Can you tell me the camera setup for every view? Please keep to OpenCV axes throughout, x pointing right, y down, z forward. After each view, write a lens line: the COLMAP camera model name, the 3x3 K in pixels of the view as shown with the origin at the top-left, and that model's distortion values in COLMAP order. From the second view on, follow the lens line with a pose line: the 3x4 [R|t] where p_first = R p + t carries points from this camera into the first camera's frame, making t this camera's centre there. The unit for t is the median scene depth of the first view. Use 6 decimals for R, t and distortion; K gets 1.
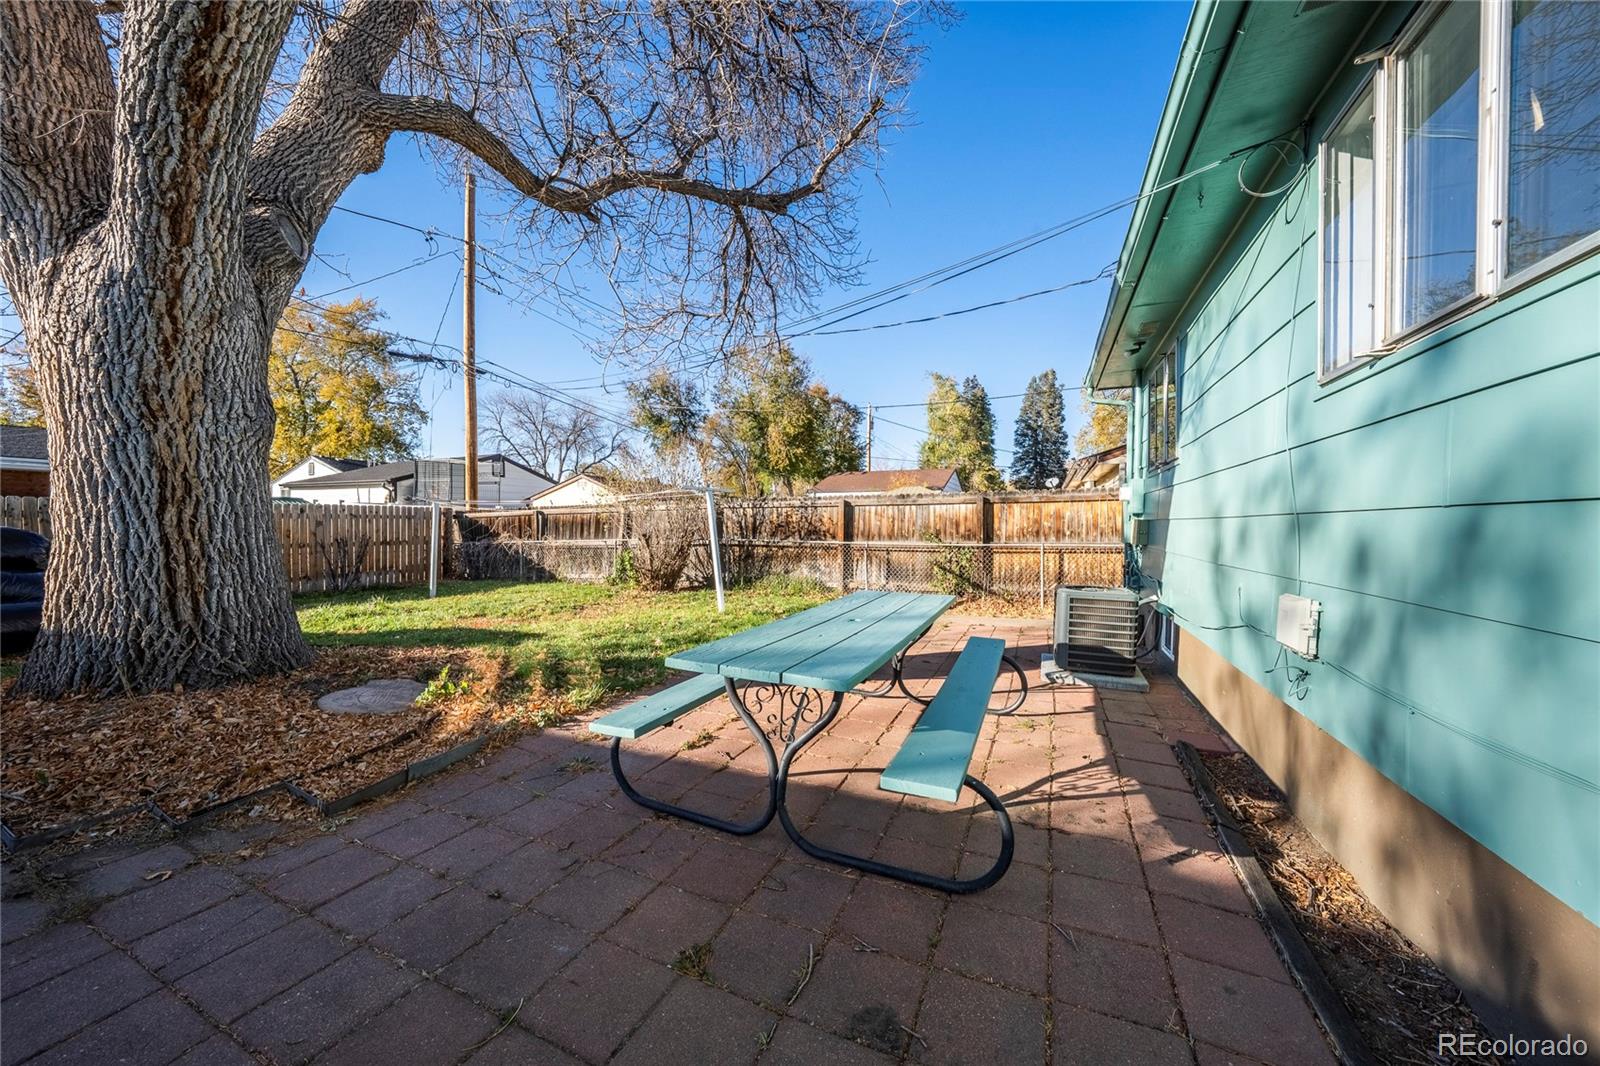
lens RADIAL K [[564.8, 0, 785.7], [0, 564.8, 527.0], [0, 0, 1]] dist [-0.000501, 0.000688]
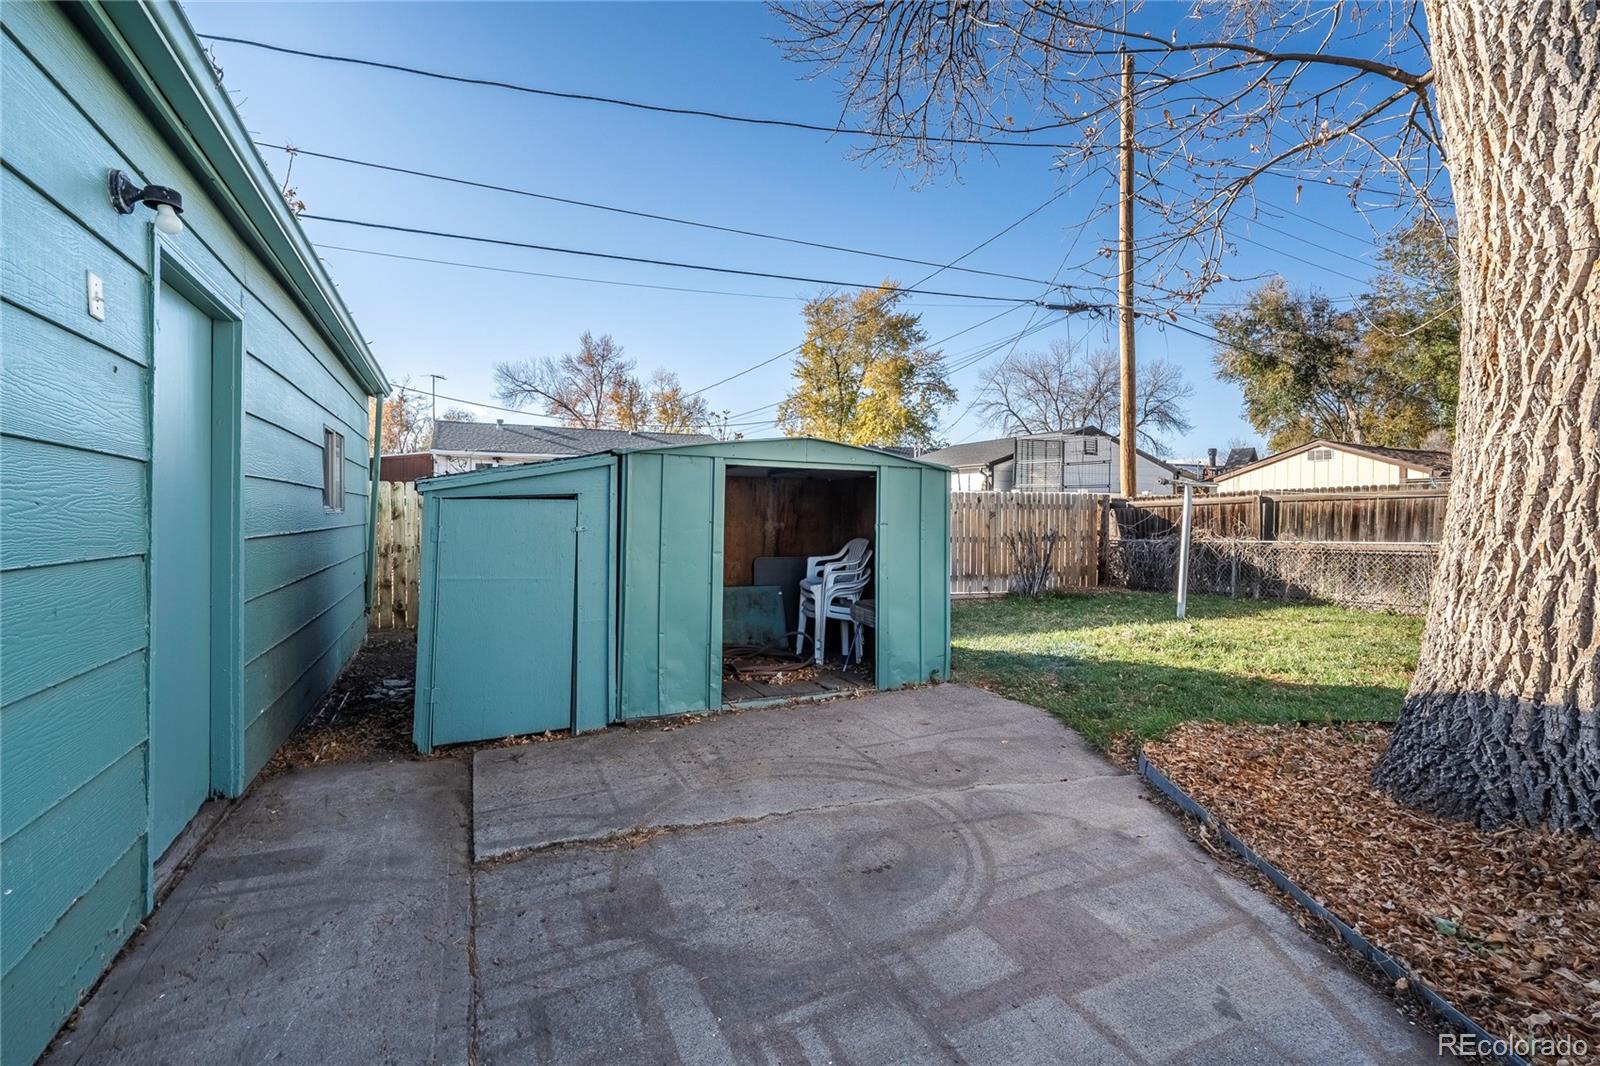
lens RADIAL K [[690.5, 0, 788.8], [0, 690.5, 512.0], [0, 0, 1]] dist [0.004820, -0.001814]
pose [[0.751578, 0.000859, -0.659644, -0.332307], [-0.005807, 0.999969, -0.005314, -0.002418], [0.659619, 0.007824, 0.751560, -0.004931]]
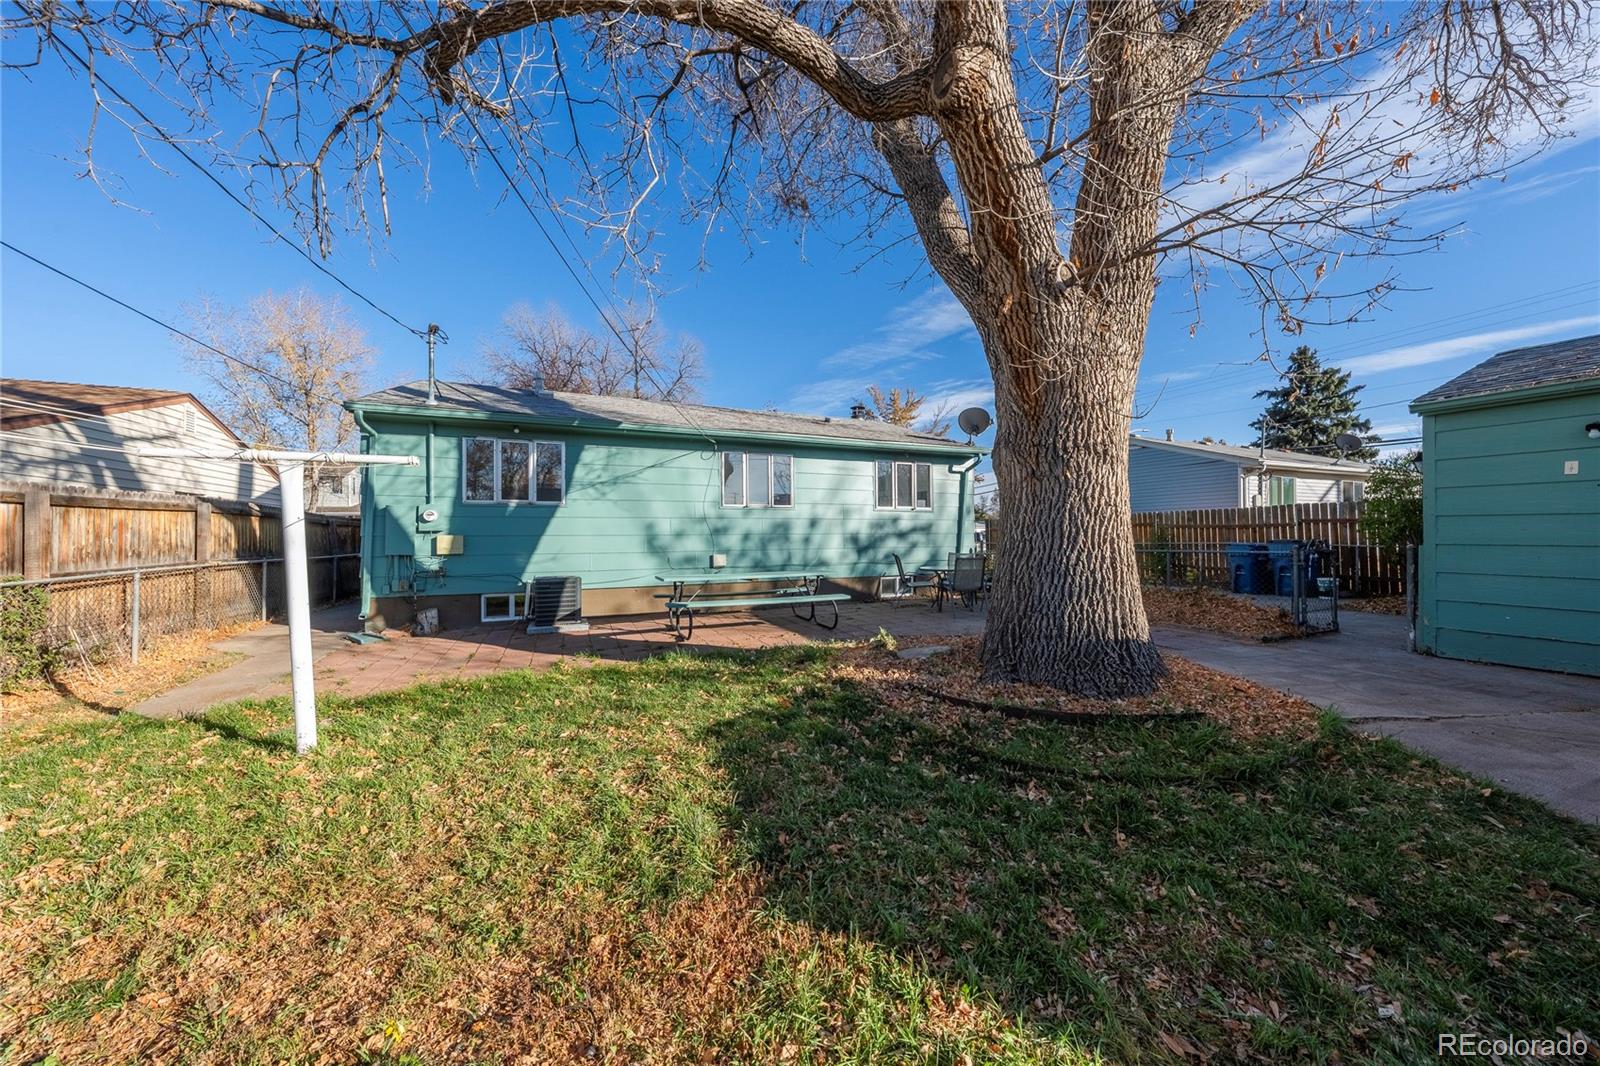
lens RADIAL K [[558.1, 0, 814.3], [0, 558.1, 531.3], [0, 0, 1]] dist [-0.000746, 0.000465]
pose [[-0.728438, 0.007331, 0.685073, -0.405453], [0.006456, 0.999972, -0.003836, -0.005321], [-0.685082, 0.001629, -0.728464, 0.595331]]
